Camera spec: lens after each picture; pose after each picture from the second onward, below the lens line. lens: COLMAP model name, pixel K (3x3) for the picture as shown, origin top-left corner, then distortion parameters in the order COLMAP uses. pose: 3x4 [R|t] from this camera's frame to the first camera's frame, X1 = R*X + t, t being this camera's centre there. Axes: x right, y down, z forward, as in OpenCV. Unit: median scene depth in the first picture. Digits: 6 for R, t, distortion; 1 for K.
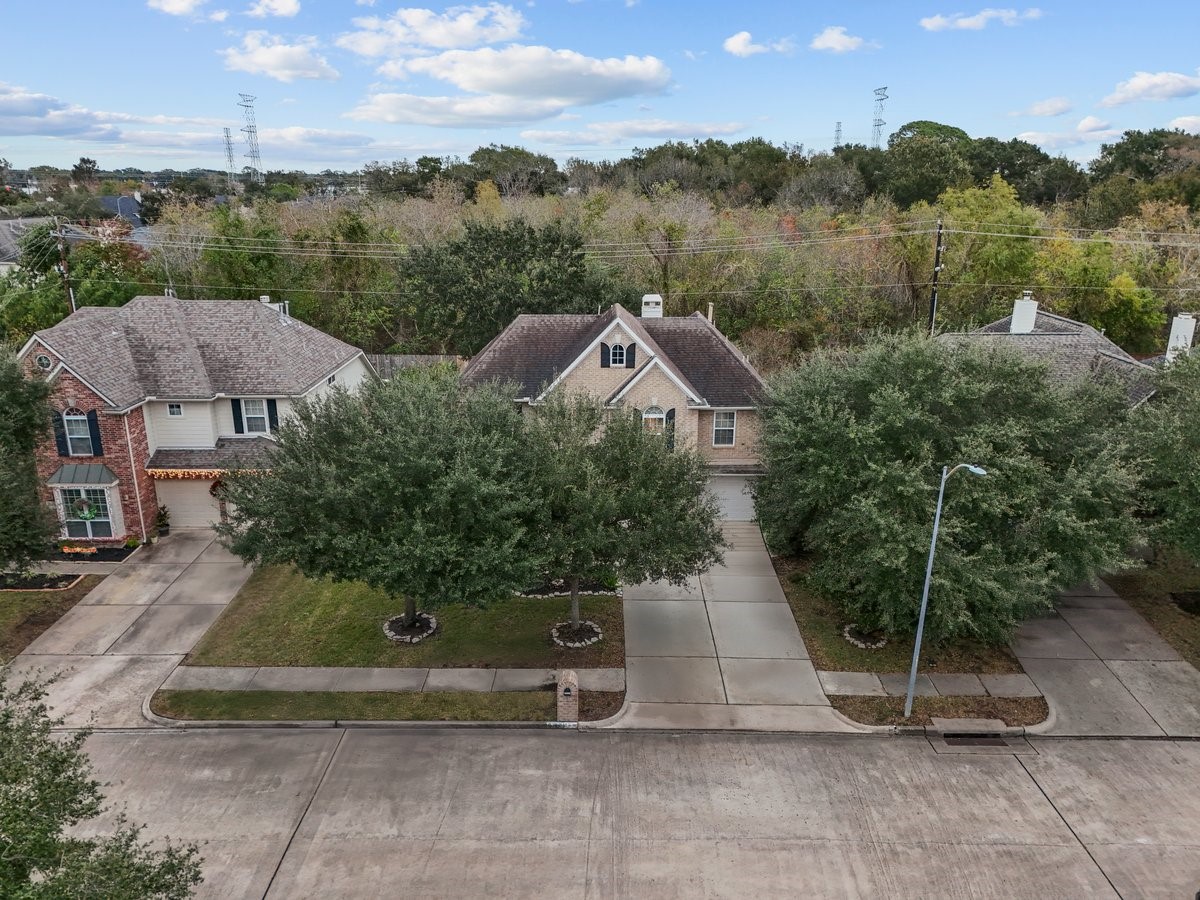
lens RADIAL K [[891.4, 0, 598.5], [0, 891.4, 450.8], [0, 0, 1]] dist [0.027493, -0.008580]
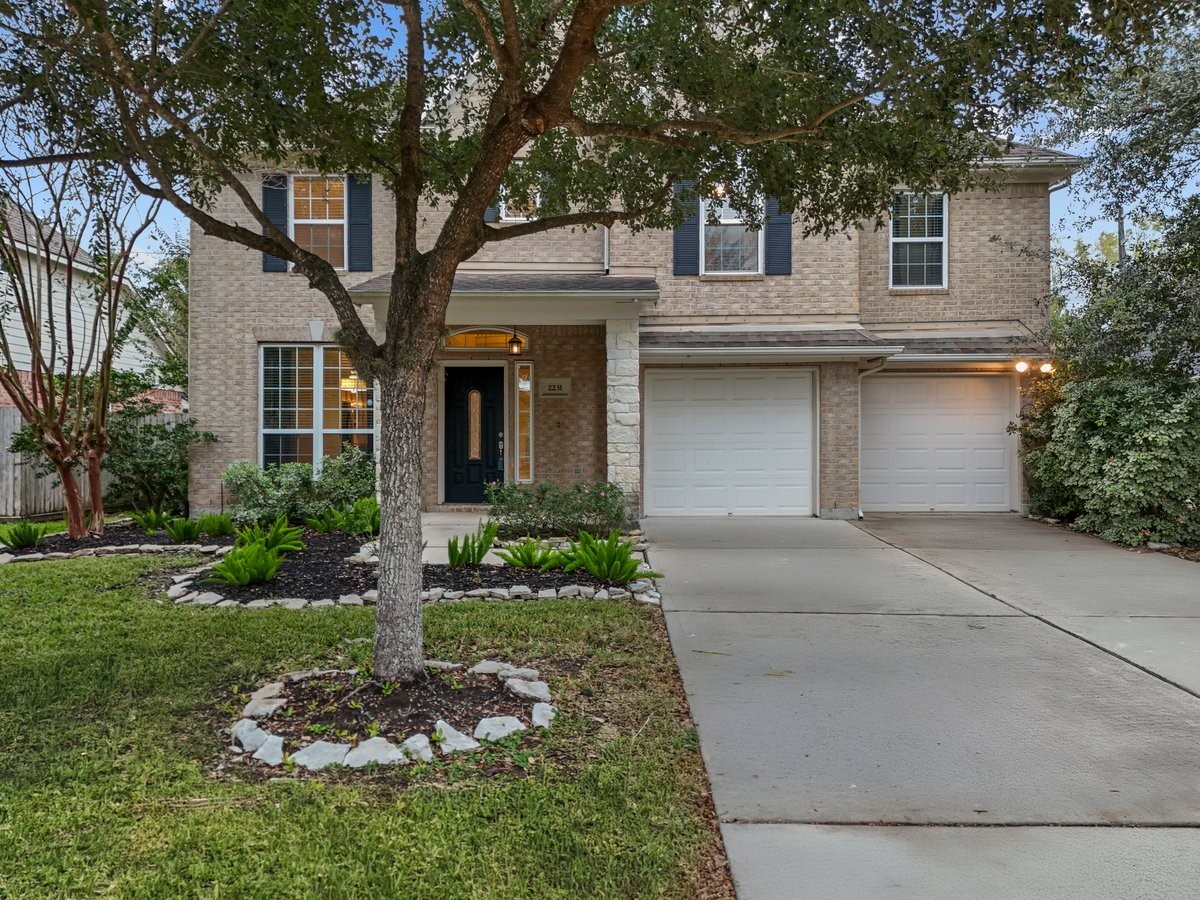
lens RADIAL K [[891.4, 0, 600.1], [0, 891.4, 449.3], [0, 0, 1]] dist [0.027493, -0.008580]
pose [[0.999989, -0.003506, -0.002951, 0.012125], [0.002440, 0.952443, -0.304706, 0.195440], [0.003879, 0.304696, 0.952442, 0.771091]]
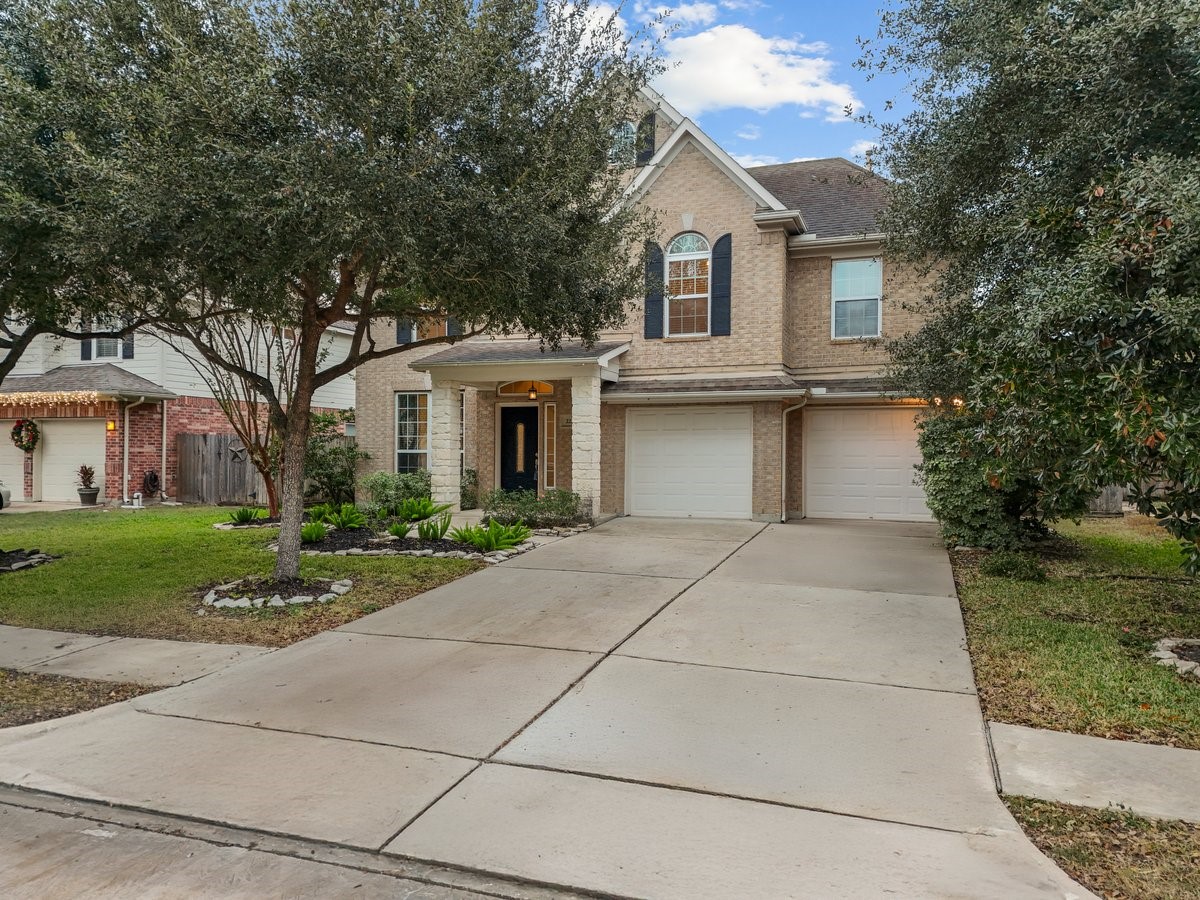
lens RADIAL K [[891.4, 0, 603.0], [0, 891.4, 451.2], [0, 0, 1]] dist [0.027493, -0.008580]
pose [[0.940022, 0.000963, -0.341111, 0.200899], [-0.106564, 0.950775, -0.290983, 0.224517], [0.324040, 0.309881, 0.893852, 0.658560]]
